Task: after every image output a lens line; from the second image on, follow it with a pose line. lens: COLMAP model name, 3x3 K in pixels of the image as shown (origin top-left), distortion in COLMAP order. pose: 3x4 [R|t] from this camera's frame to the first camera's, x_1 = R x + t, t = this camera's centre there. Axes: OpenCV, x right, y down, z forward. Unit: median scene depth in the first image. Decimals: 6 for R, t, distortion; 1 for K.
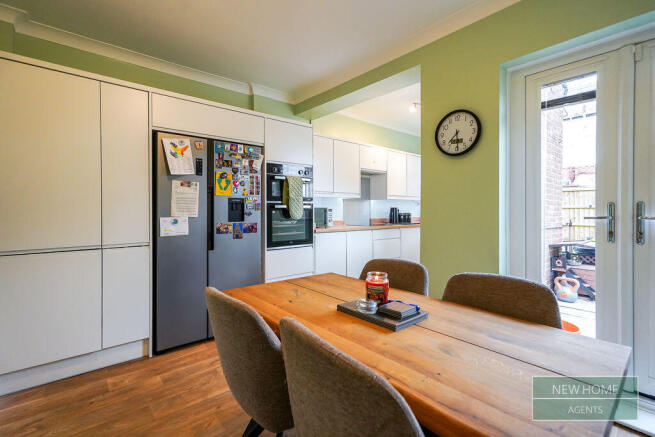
lens RADIAL K [[296.9, 0, 326.3], [0, 296.9, 209.2], [0, 0, 1]] dist [0.015642, 0.000226]
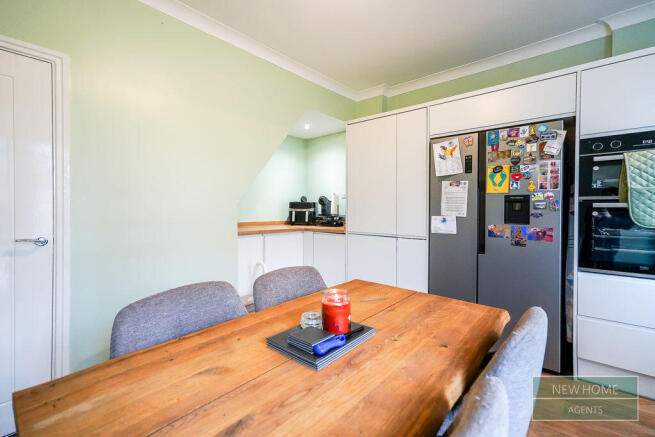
lens RADIAL K [[296.9, 0, 326.3], [0, 296.9, 209.2], [0, 0, 1]] dist [0.015642, 0.000226]
pose [[0.147927, 0.009315, -0.988954, 0.434602], [-0.002957, 0.999955, 0.008976, -0.005266], [0.988994, 0.001596, 0.147948, 0.392099]]
